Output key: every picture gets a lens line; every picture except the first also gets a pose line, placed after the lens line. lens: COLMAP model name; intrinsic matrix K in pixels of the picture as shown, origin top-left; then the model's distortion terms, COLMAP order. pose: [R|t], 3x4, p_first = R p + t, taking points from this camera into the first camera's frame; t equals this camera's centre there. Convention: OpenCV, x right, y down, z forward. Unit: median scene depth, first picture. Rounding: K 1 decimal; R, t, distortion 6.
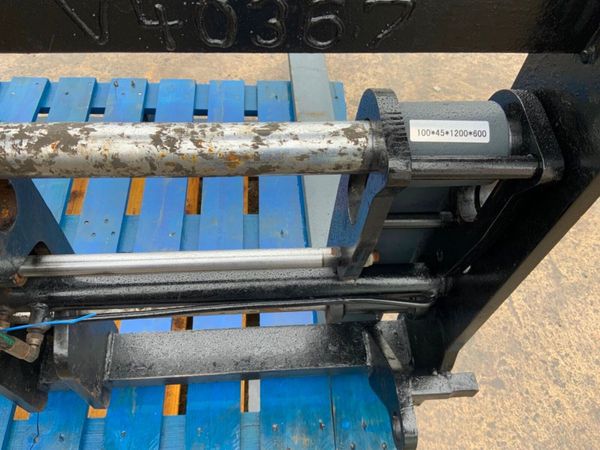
lens RADIAL K [[510.3, 0, 300.0], [0, 510.3, 225.0], [0, 0, 1]] dist [0.053883, -0.125168]
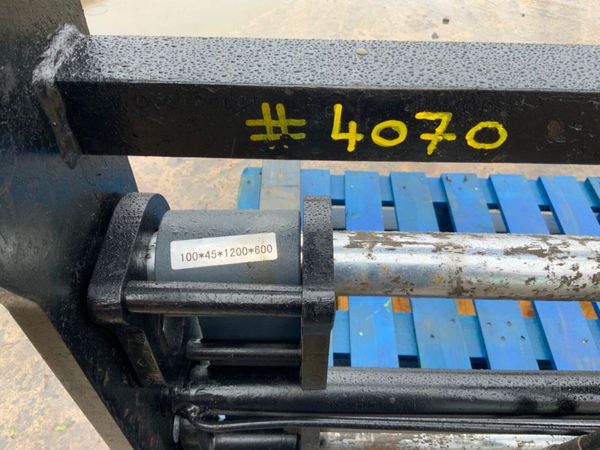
lens RADIAL K [[499.6, 0, 297.4], [0, 499.6, 226.9], [0, 0, 1]] dist [0.078656, -0.132075]
pose [[0.995157, 0.012558, -0.097490, -0.602313], [-0.027979, 0.986968, -0.158463, -0.023362], [0.094230, 0.160423, 0.982540, 0.023185]]
